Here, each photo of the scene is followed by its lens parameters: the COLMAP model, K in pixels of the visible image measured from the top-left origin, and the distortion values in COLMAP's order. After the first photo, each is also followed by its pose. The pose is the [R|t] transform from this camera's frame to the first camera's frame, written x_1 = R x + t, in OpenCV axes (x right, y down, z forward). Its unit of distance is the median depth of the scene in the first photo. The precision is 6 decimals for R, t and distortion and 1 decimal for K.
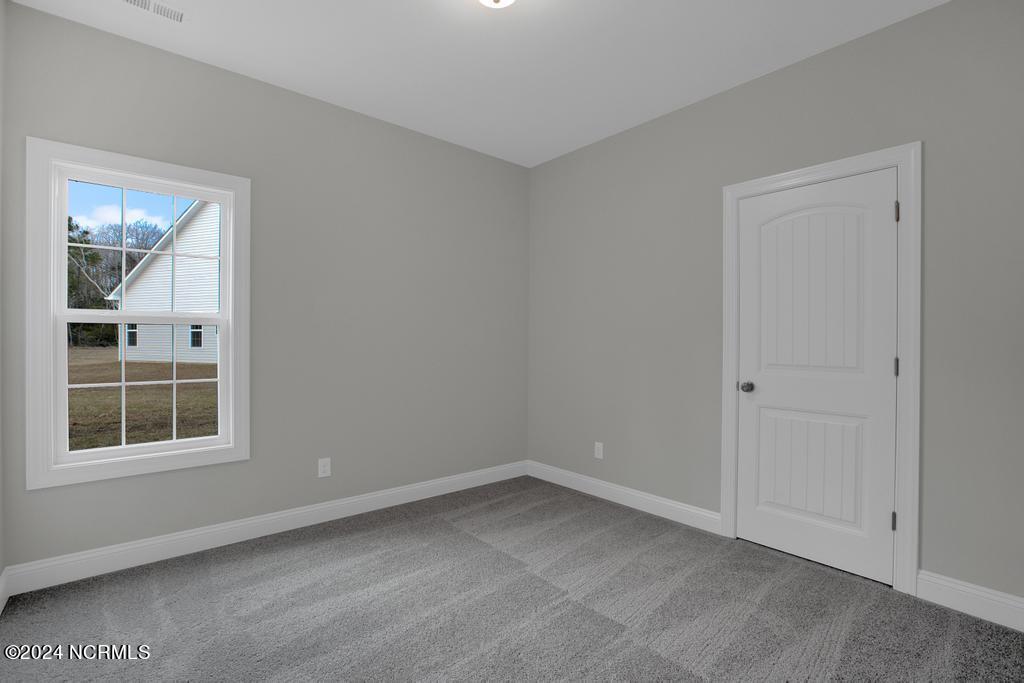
lens RADIAL K [[467.6, 0, 513.3], [0, 467.6, 341.4], [0, 0, 1]] dist [-0.048136, 0.014269]
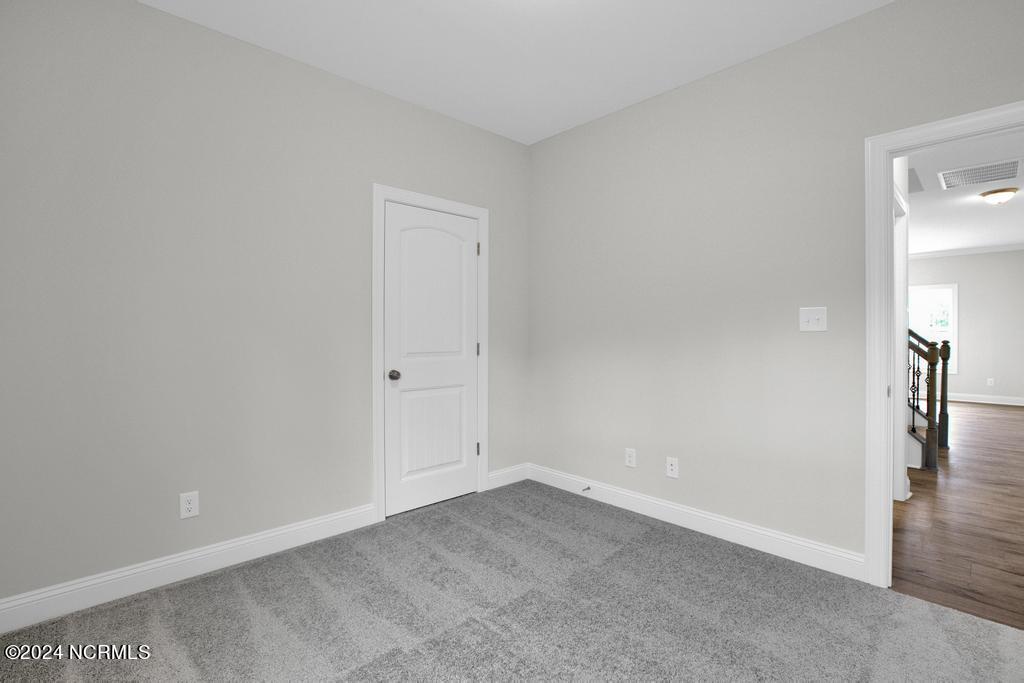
lens RADIAL K [[467.6, 0, 513.3], [0, 467.6, 341.4], [0, 0, 1]] dist [-0.048136, 0.014269]
pose [[-0.035960, -0.022150, 0.999108, -0.644545], [0.007031, 0.999724, 0.022416, -0.004740], [-0.999329, 0.007830, -0.035794, 0.805899]]
